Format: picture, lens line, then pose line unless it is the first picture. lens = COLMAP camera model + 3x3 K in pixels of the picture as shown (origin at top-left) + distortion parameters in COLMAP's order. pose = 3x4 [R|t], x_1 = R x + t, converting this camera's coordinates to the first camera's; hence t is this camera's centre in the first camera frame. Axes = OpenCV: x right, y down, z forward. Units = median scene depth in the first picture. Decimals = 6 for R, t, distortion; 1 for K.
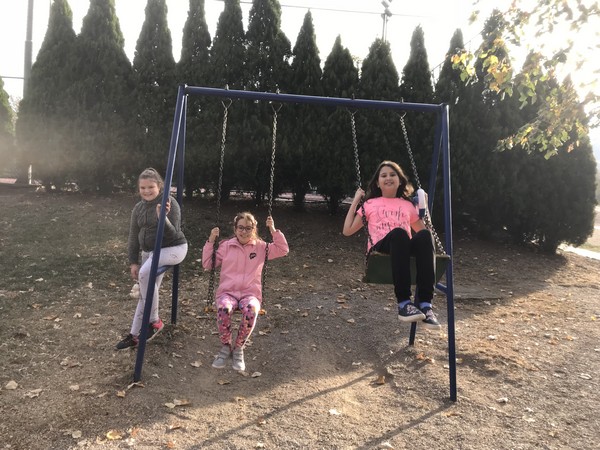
lens RADIAL K [[491.0, 0, 300.1], [0, 491.0, 224.2], [0, 0, 1]] dist [0.016200, -0.024132]
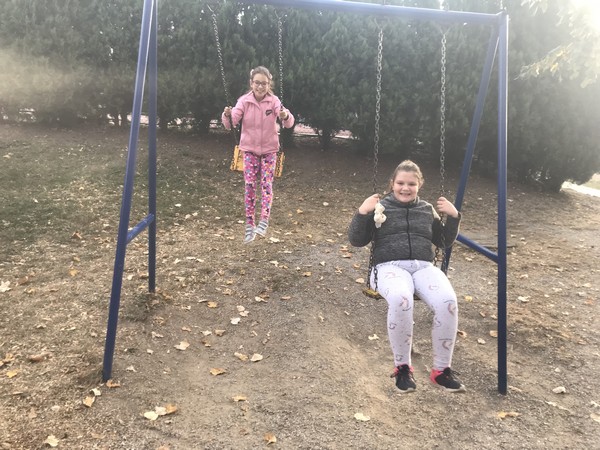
lens RADIAL K [[500.6, 0, 299.2], [0, 500.6, 227.7], [0, 0, 1]] dist [0.031622, -0.044145]
pose [[0.999280, -0.002788, 0.037848, -0.029564], [-0.002596, 0.989940, 0.141464, -0.015927], [-0.037861, -0.141460, 0.989220, 0.122146]]
